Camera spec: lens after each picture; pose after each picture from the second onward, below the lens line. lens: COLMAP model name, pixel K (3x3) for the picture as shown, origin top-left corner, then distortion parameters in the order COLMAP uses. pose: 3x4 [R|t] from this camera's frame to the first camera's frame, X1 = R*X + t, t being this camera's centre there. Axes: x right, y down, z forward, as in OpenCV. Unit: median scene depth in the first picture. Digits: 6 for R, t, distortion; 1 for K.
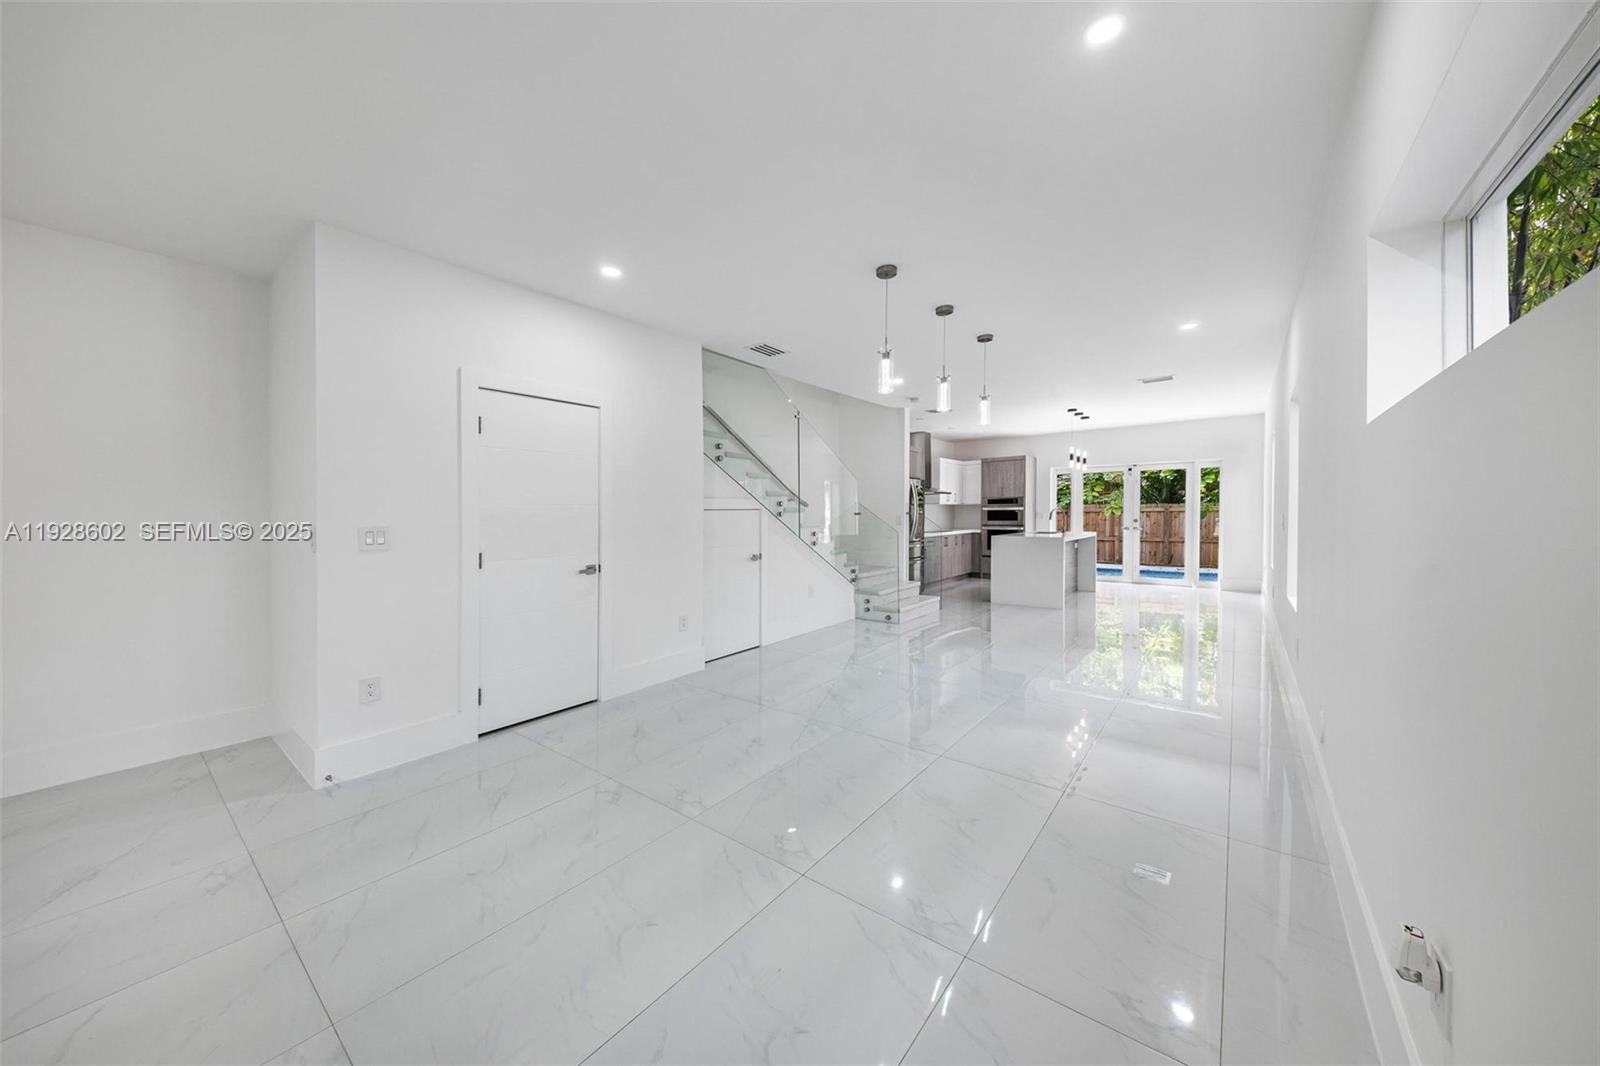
lens RADIAL K [[543.6, 0, 784.9], [0, 543.6, 534.9], [0, 0, 1]] dist [0.007332, -0.004315]
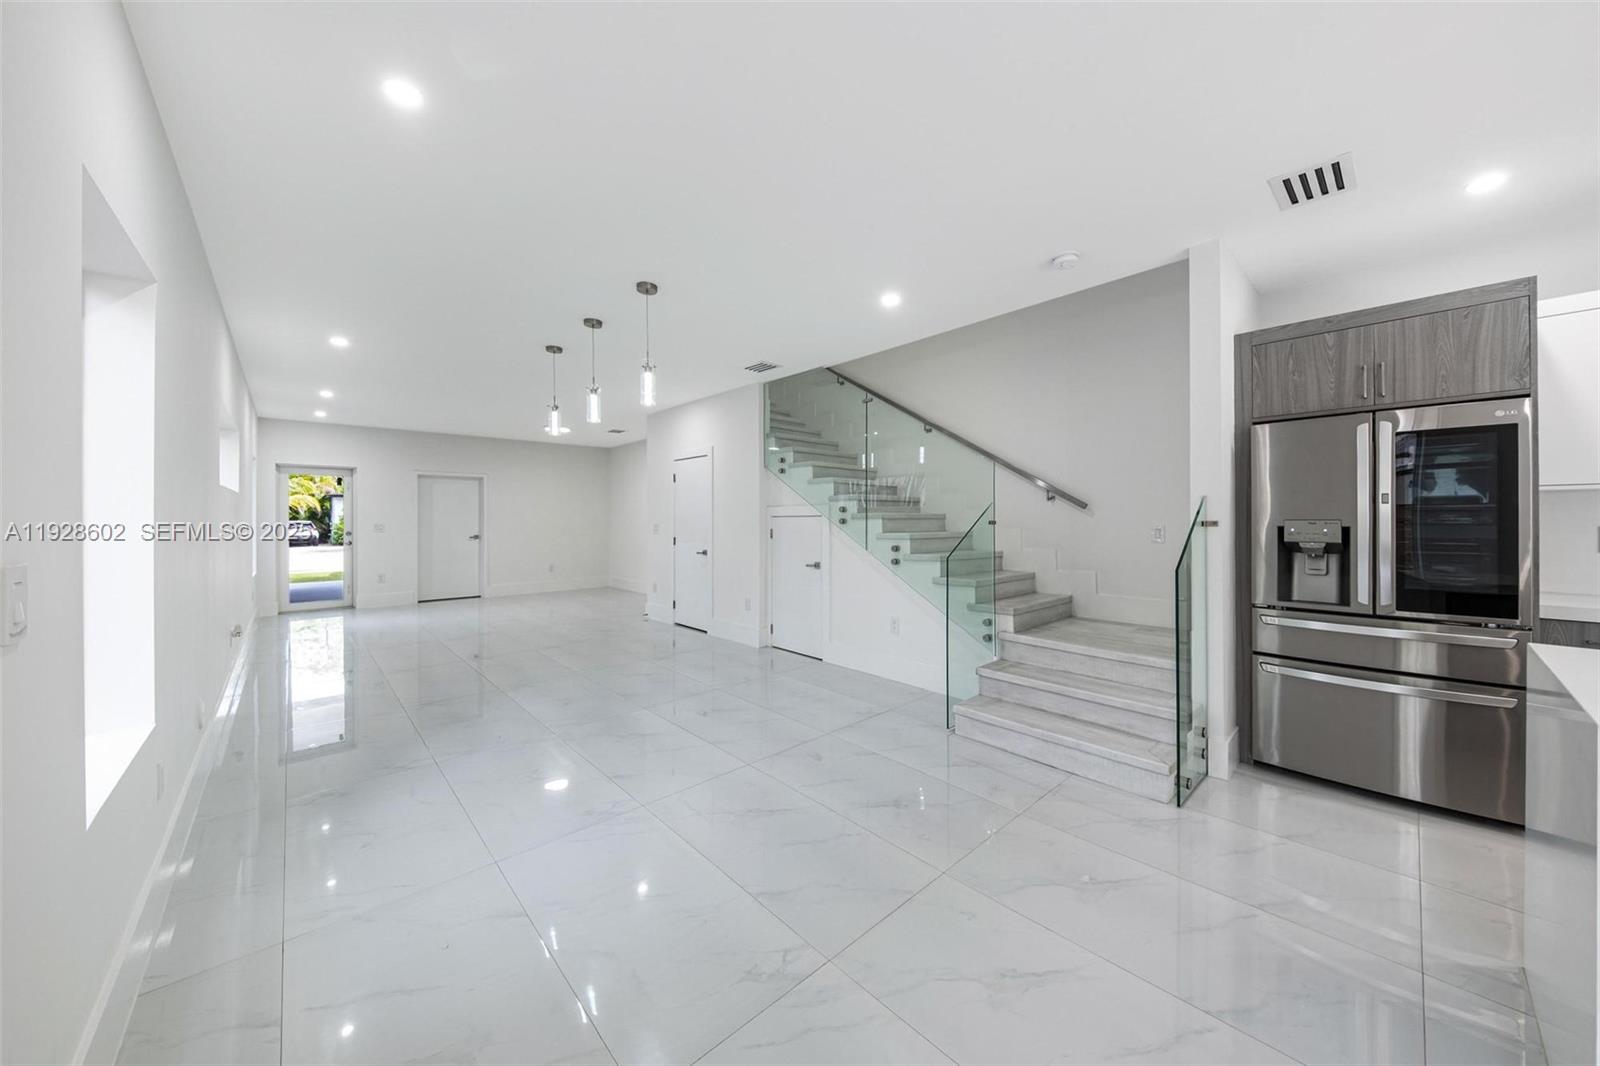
lens RADIAL K [[543.6, 0, 810.2], [0, 543.6, 518.6], [0, 0, 1]] dist [0.007332, -0.004315]
pose [[-0.137376, 0.010440, -0.990464, 0.490155], [-0.033344, 0.999329, 0.015159, -0.030961], [0.989958, 0.035108, -0.136936, 0.601703]]
